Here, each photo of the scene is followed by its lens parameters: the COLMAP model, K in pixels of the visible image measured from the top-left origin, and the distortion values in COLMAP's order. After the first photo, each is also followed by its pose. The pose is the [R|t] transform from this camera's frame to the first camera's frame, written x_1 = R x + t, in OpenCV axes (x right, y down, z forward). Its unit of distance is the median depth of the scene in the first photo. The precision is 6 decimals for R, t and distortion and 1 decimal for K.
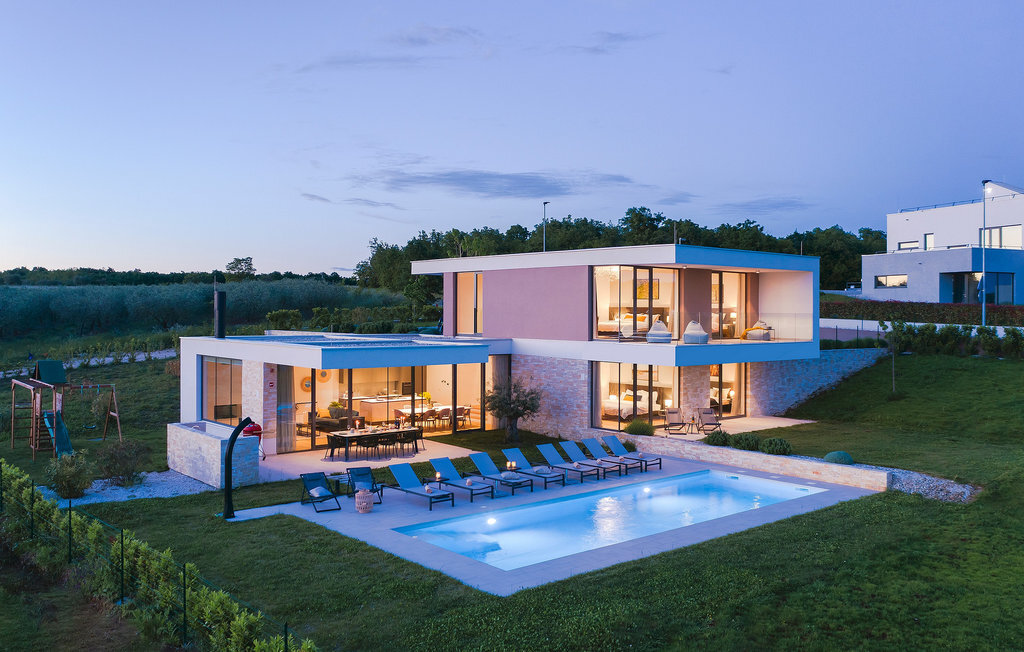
lens RADIAL K [[852.8, 0, 512.0], [0, 852.8, 326.0], [0, 0, 1]] dist [-0.013530, -0.007883]
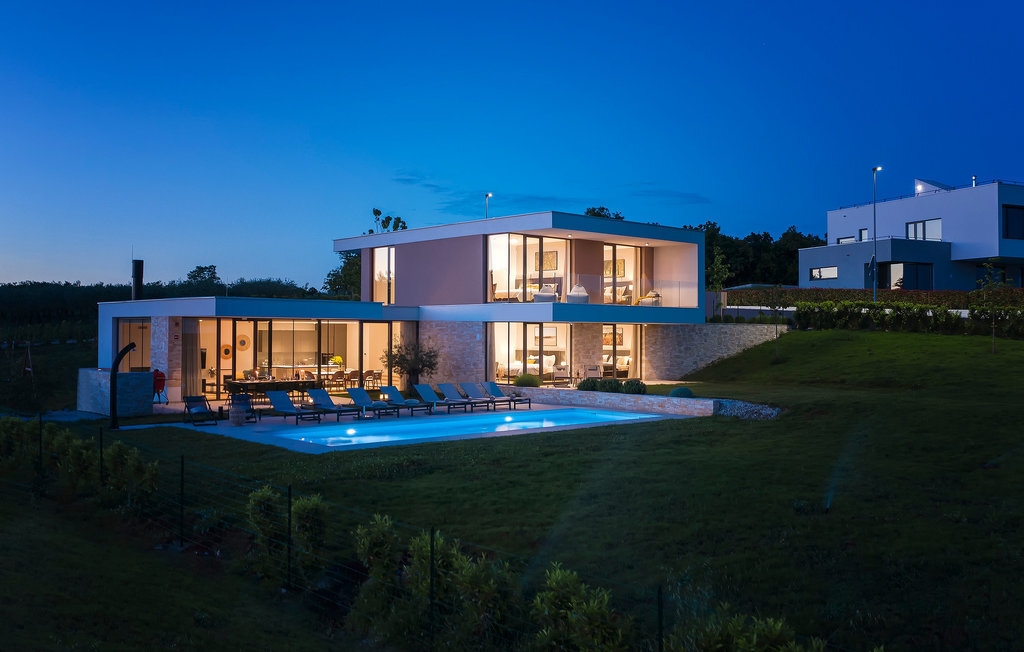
lens RADIAL K [[900.8, 0, 570.4], [0, 900.8, 328.6], [0, 0, 1]] dist [-0.017966, -0.007208]
pose [[0.997773, -0.004259, 0.066564, 0.119206], [0.005748, 0.999737, -0.022194, 0.072288], [-0.066452, 0.022527, 0.997535, -0.145273]]
